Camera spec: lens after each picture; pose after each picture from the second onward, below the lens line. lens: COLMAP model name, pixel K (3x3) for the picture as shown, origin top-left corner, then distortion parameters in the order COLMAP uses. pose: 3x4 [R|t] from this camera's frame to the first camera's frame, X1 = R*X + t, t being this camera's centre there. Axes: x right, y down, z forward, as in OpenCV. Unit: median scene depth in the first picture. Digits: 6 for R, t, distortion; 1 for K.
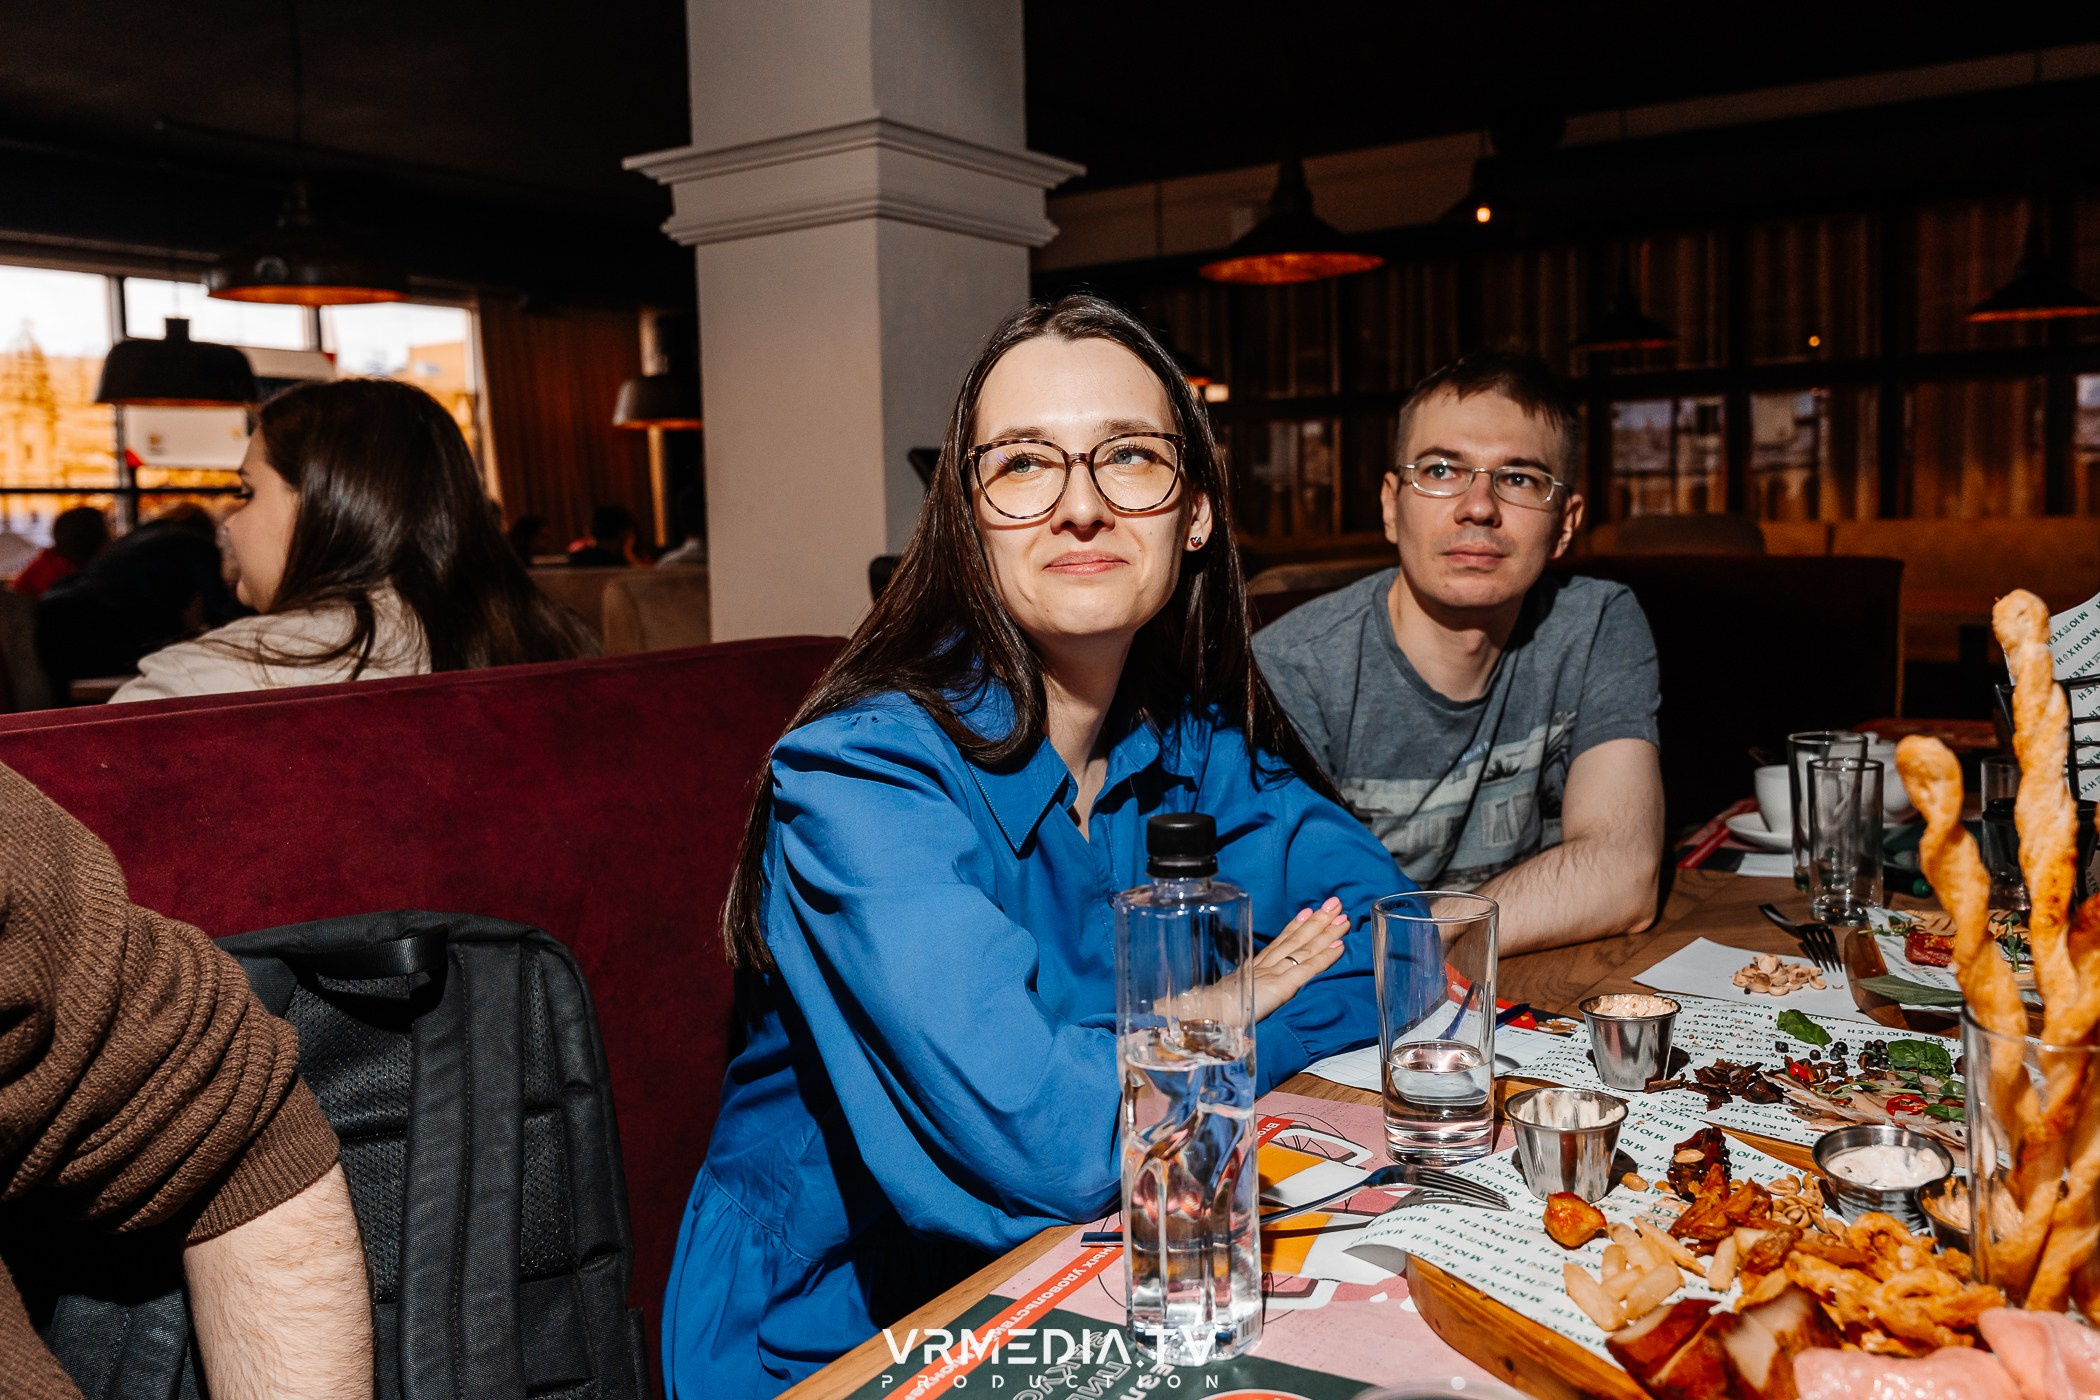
lens RADIAL K [[1513.9, 0, 1051.5], [0, 1513.9, 695.1], [0, 0, 1]] dist [-0.004272, -0.005251]
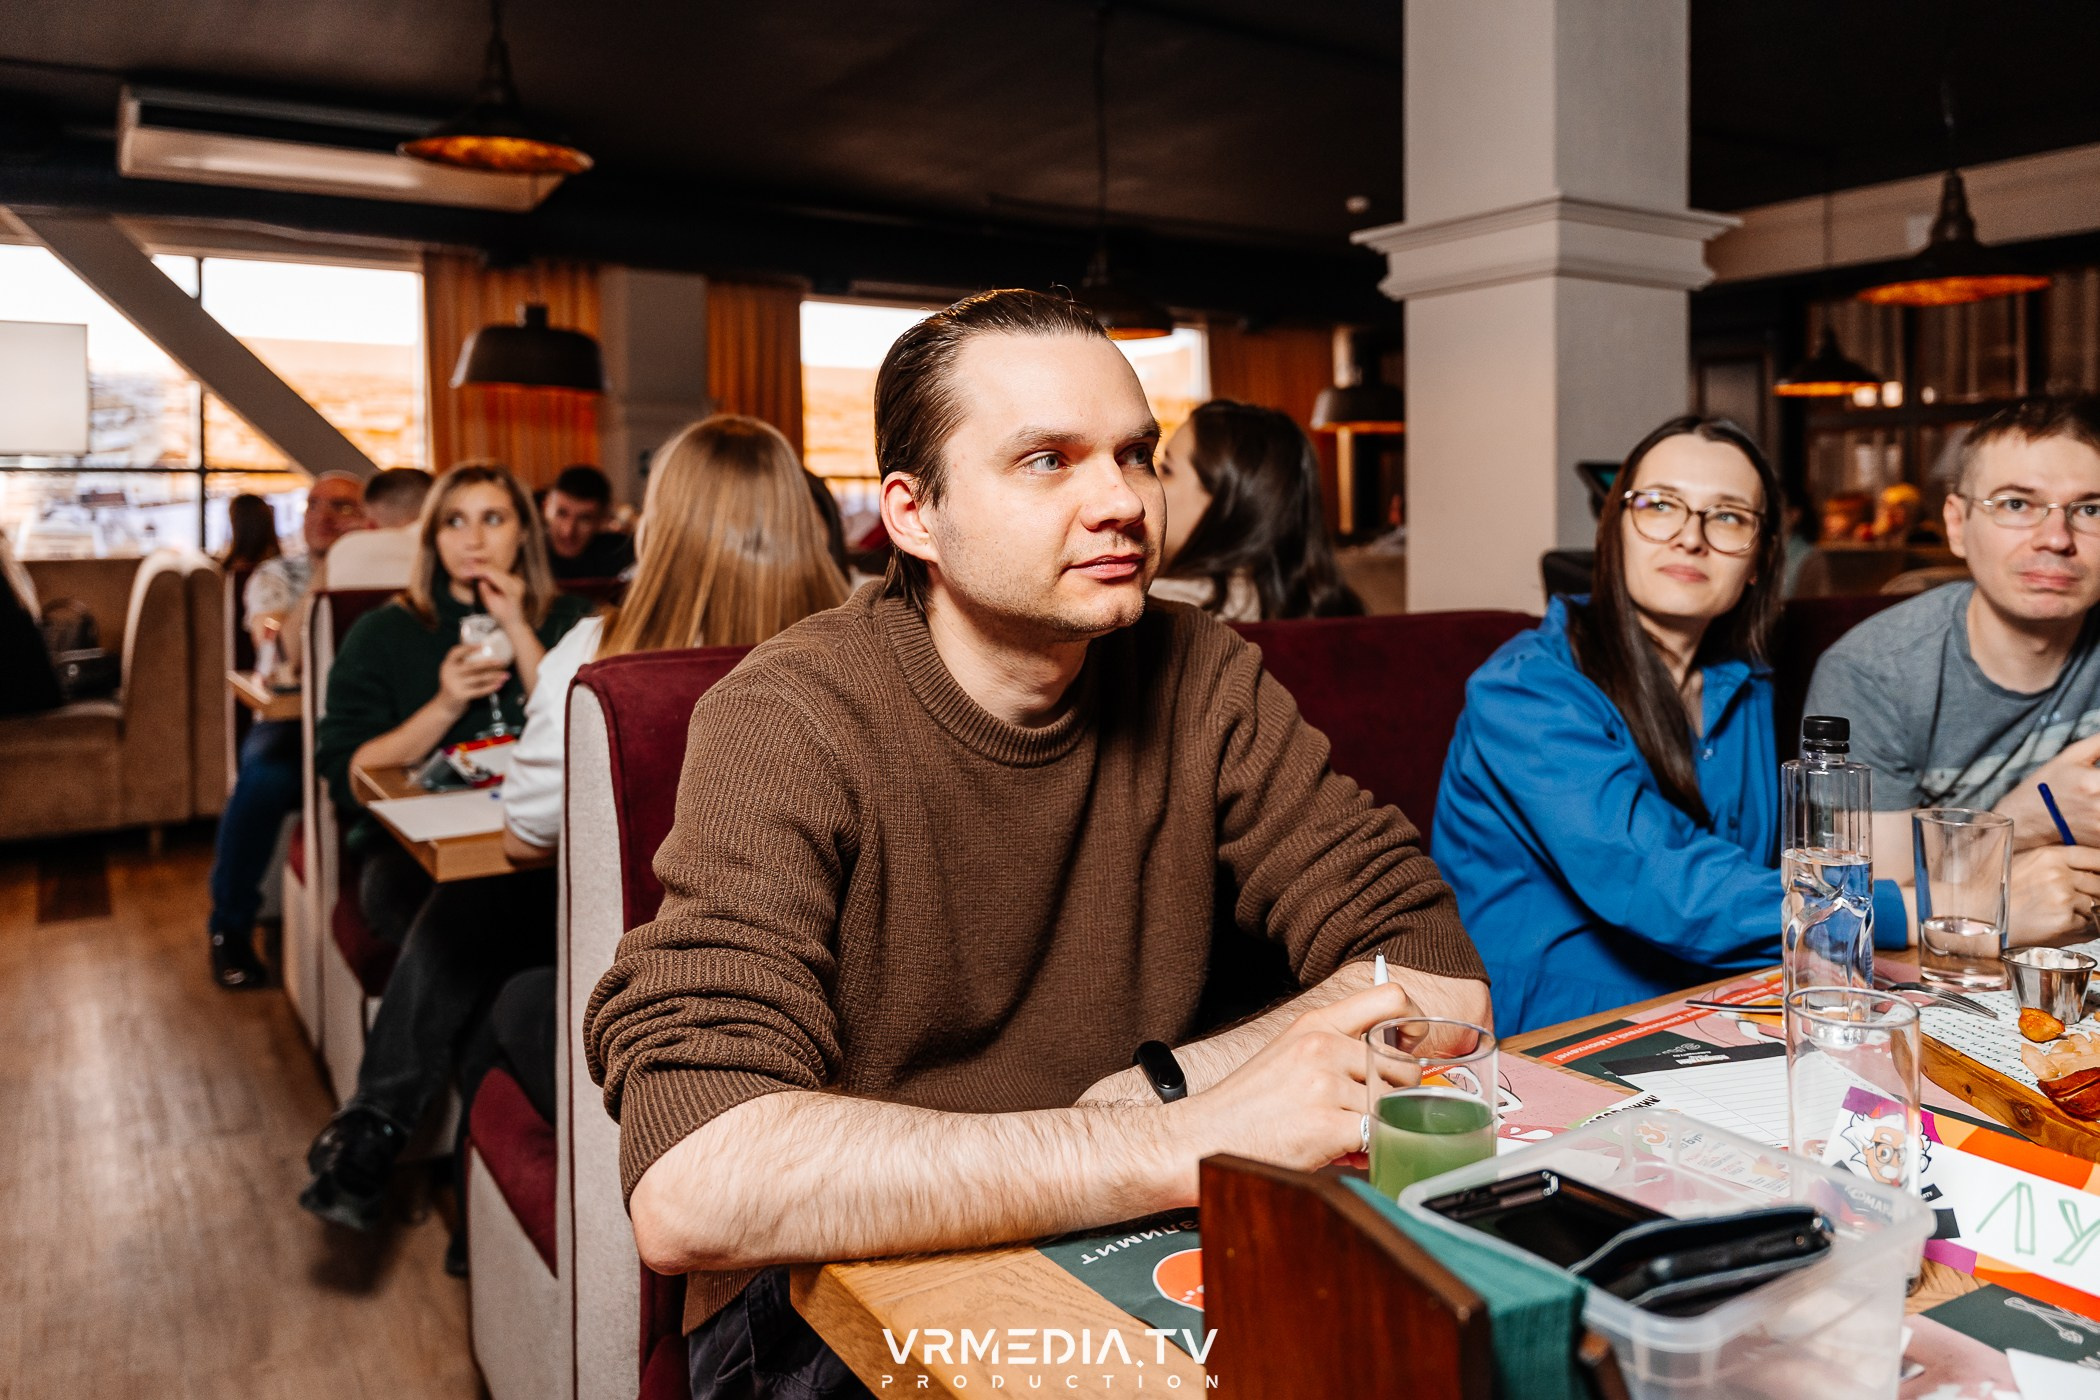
lens RADIAL K [[1513.9, 0, 1052.3], [0, 1513.9, 689.5], [0, 0, 1]] dist [-0.004272, -0.005251]
pose [[0.916356, 0.041218, -0.398236, 0.014704], [-0.033324, 0.999087, 0.026727, 0.006127], [0.398974, -0.011221, 0.916893, -0.313280]]
